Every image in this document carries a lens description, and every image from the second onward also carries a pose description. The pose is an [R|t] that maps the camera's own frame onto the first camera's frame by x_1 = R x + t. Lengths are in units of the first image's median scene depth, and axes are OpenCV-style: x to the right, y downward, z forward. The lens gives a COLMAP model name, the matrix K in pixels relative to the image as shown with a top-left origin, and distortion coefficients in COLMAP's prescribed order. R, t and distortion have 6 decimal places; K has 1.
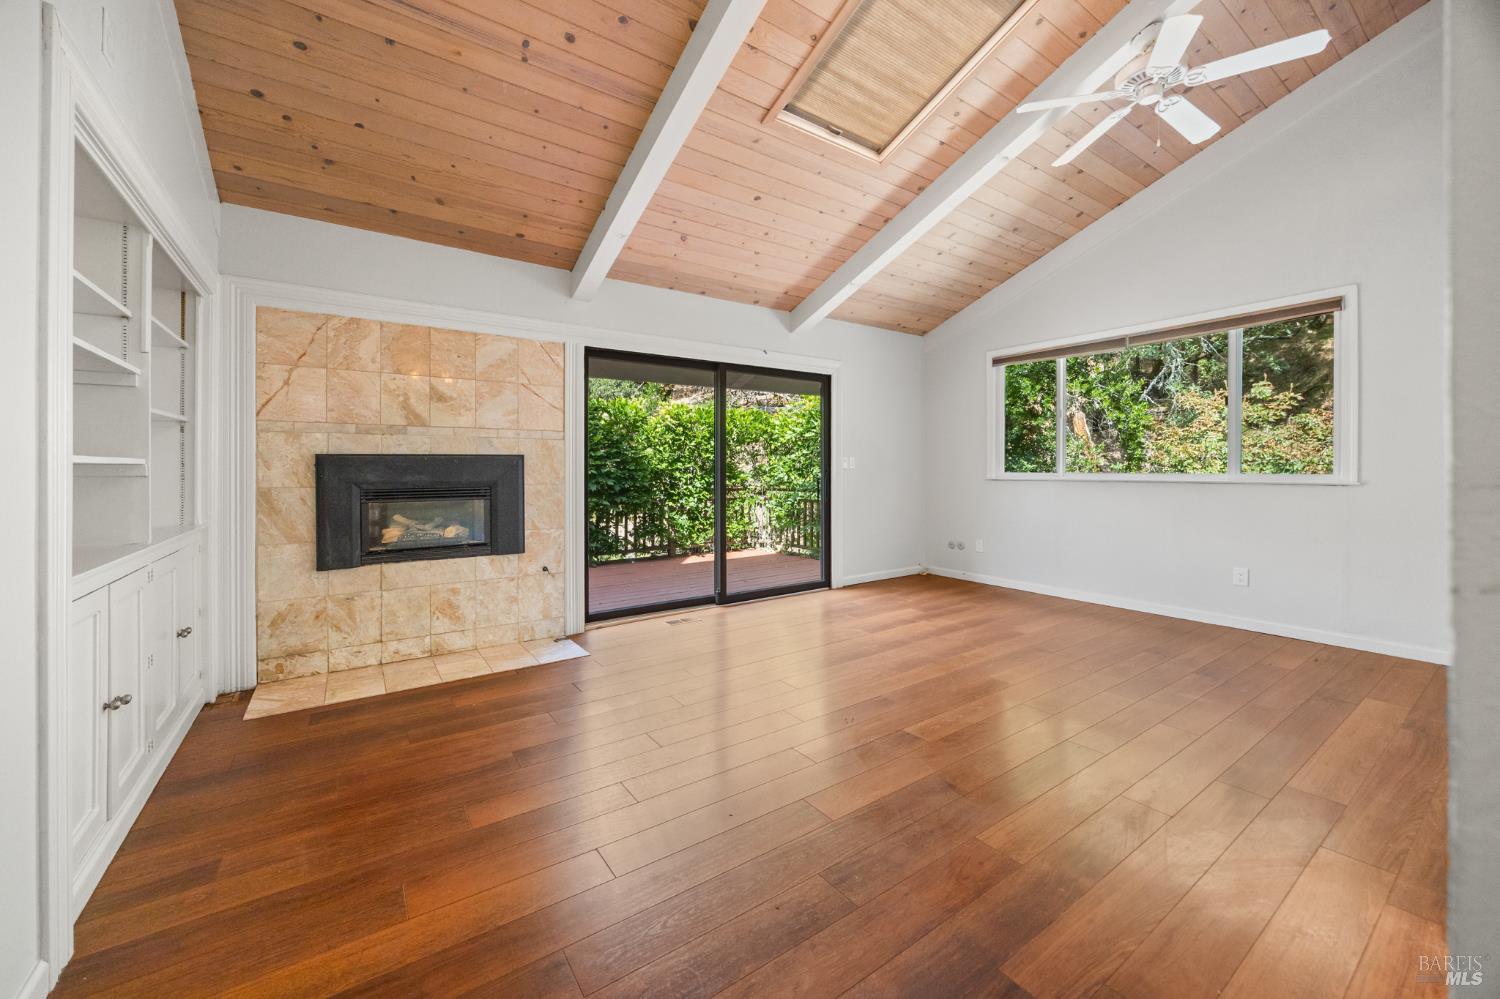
lens RADIAL K [[568.5, 0, 754.2], [0, 568.5, 470.2], [0, 0, 1]] dist [-0.002964, -0.000358]
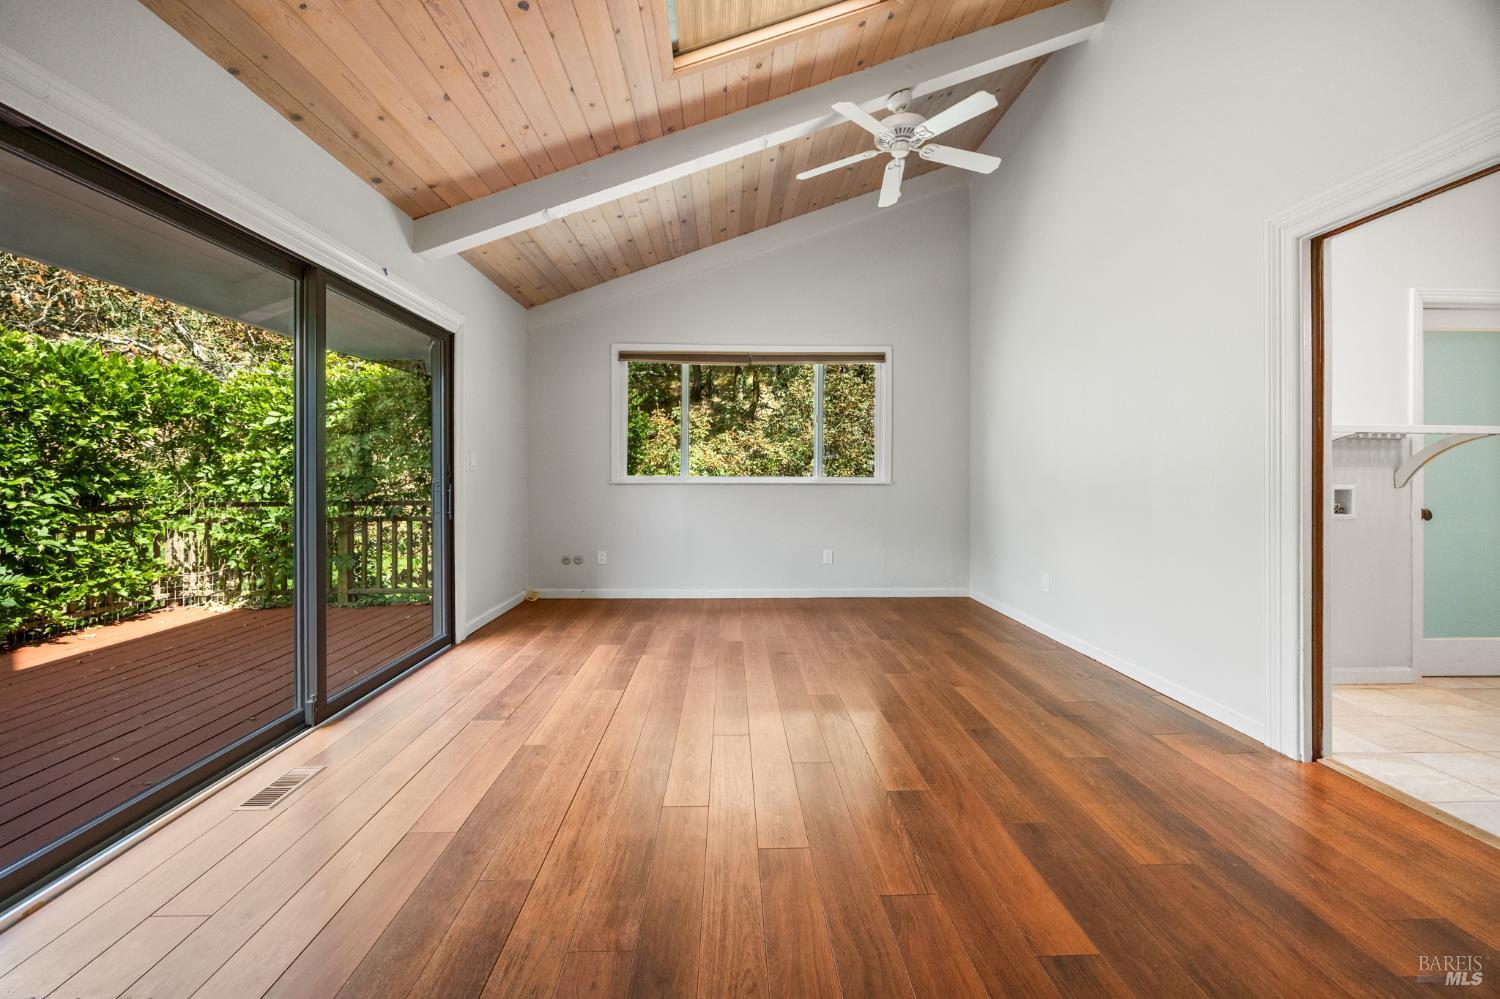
lens RADIAL K [[568.5, 0, 728.8], [0, 568.5, 478.7], [0, 0, 1]] dist [-0.002964, -0.000358]
pose [[0.559909, -0.003073, 0.828548, -0.262655], [-0.003947, 0.999972, 0.006376, 0.002454], [-0.828545, -0.006840, 0.559881, 0.360459]]
